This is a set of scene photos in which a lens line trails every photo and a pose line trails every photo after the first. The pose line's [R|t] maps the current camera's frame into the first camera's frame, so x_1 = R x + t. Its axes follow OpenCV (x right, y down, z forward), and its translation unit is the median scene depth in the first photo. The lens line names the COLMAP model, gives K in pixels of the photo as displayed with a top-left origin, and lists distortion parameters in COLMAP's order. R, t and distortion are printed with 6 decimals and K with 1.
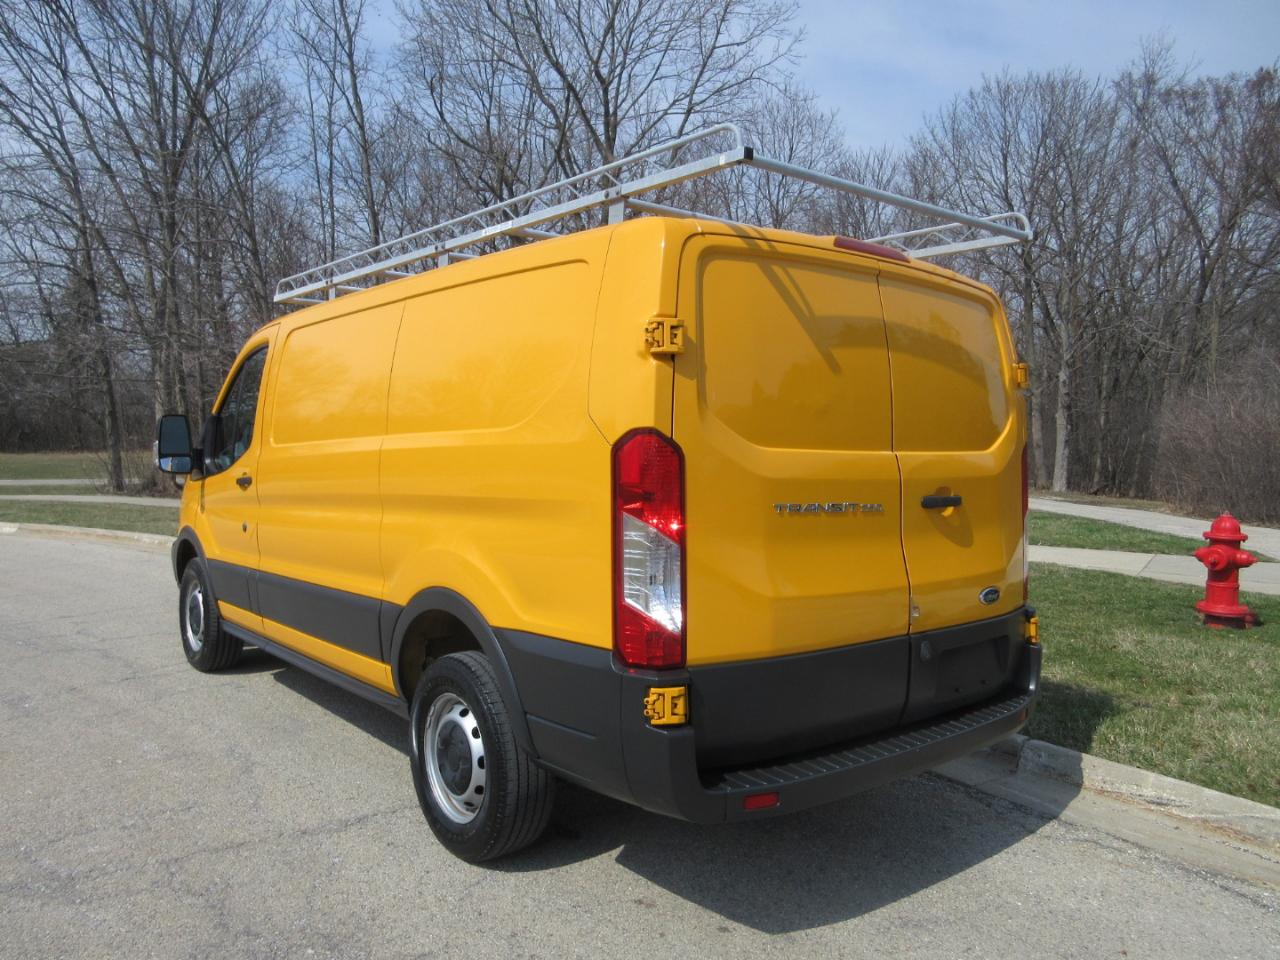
lens RADIAL K [[960.8, 0, 652.7], [0, 960.8, 483.6], [0, 0, 1]] dist [-0.001168, 0.004361]
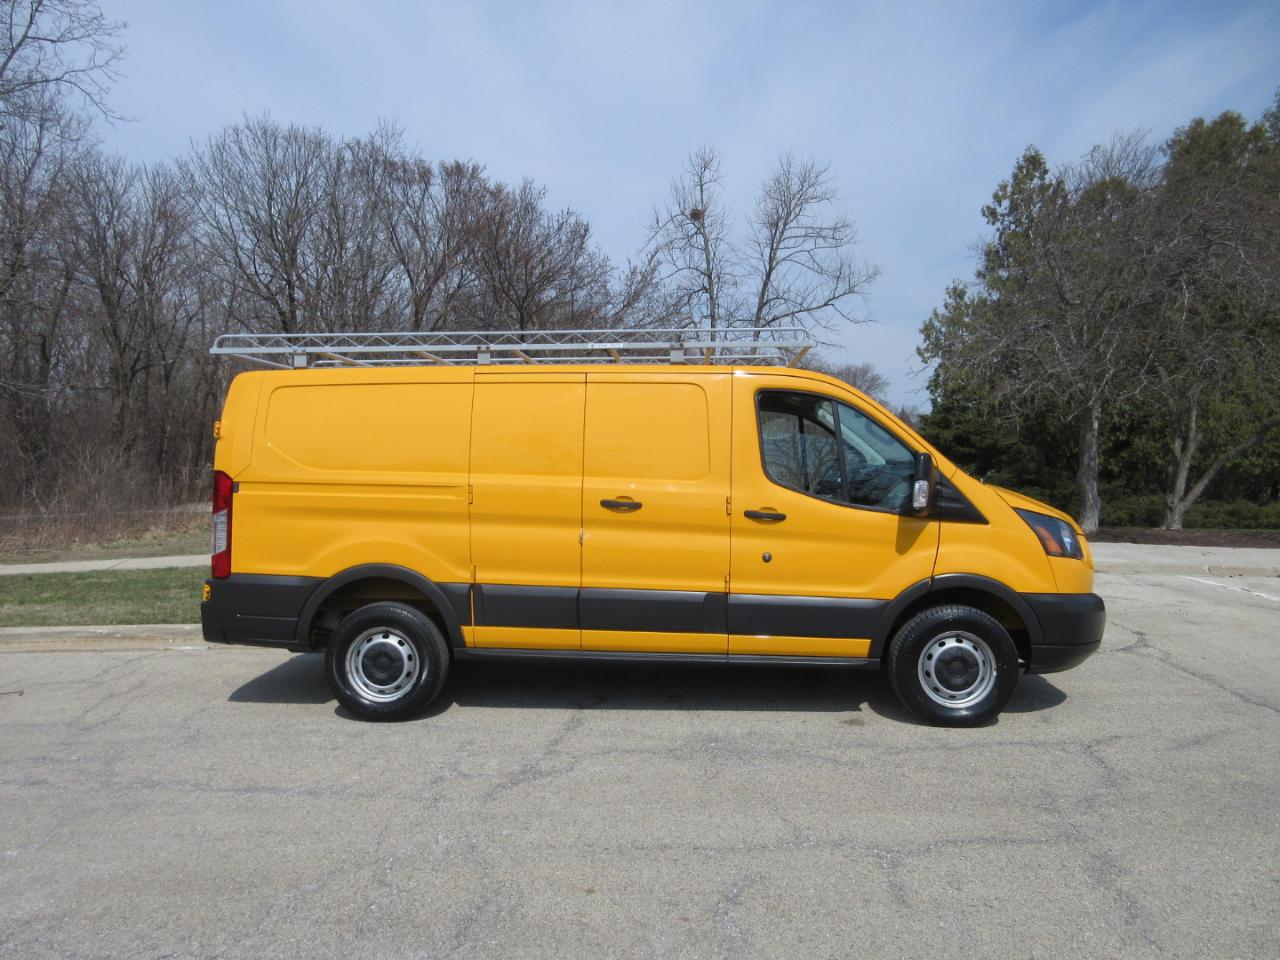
lens RADIAL K [[960.8, 0, 643.5], [0, 960.8, 480.6], [0, 0, 1]] dist [-0.001168, 0.004361]
pose [[0.675828, -0.034129, 0.736269, -0.212351], [0.049779, 0.998760, 0.000604, -0.005505], [-0.735376, 0.036242, 0.676689, -0.024716]]
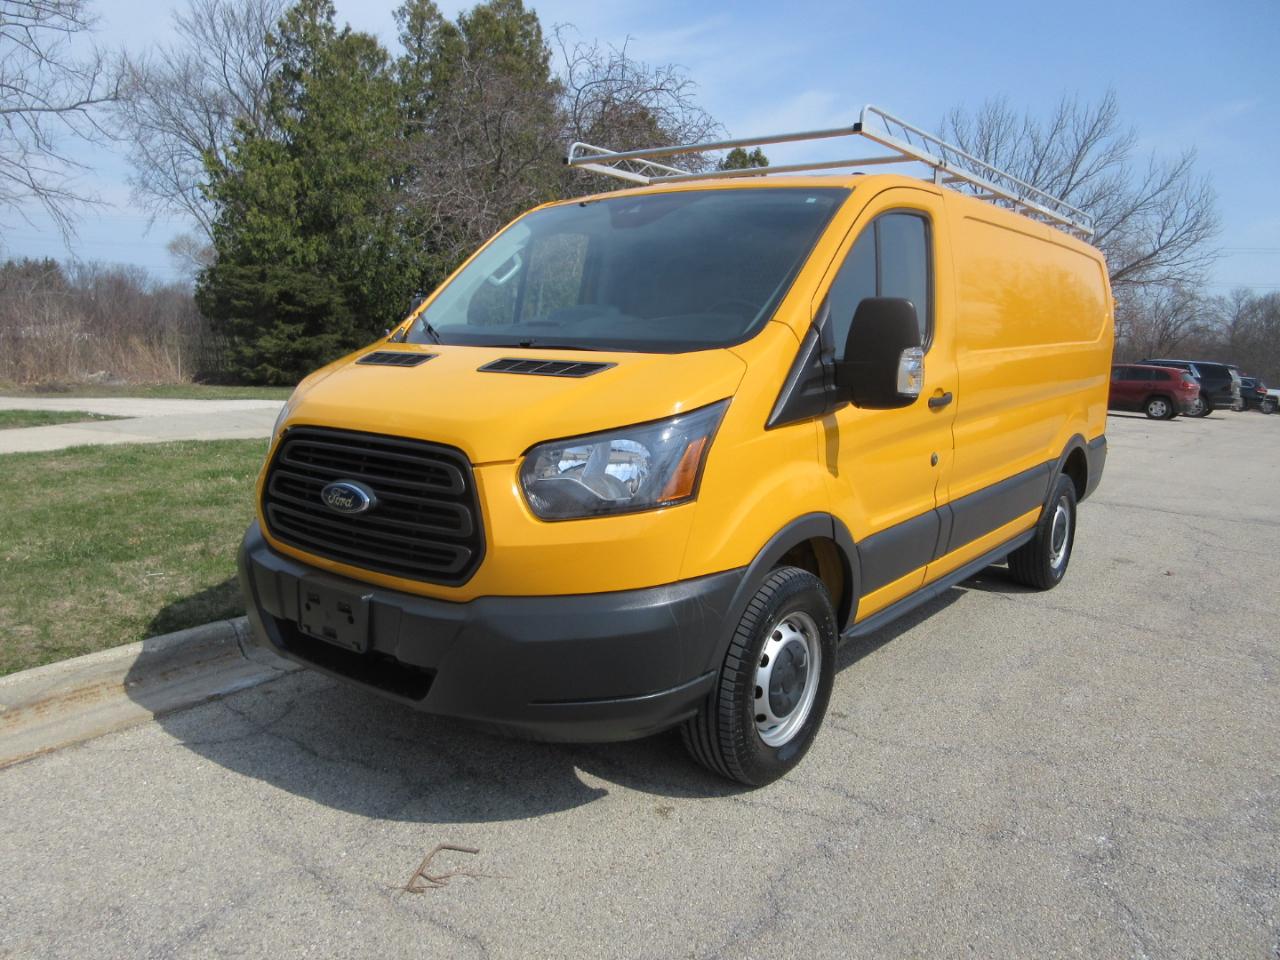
lens RADIAL K [[960.8, 0, 635.7], [0, 960.8, 485.0], [0, 0, 1]] dist [-0.001168, 0.004361]
pose [[-0.213138, -0.173520, 0.961490, -0.239017], [0.008546, 0.983734, 0.179429, -0.016249], [-0.976985, 0.046459, -0.208188, 0.297768]]
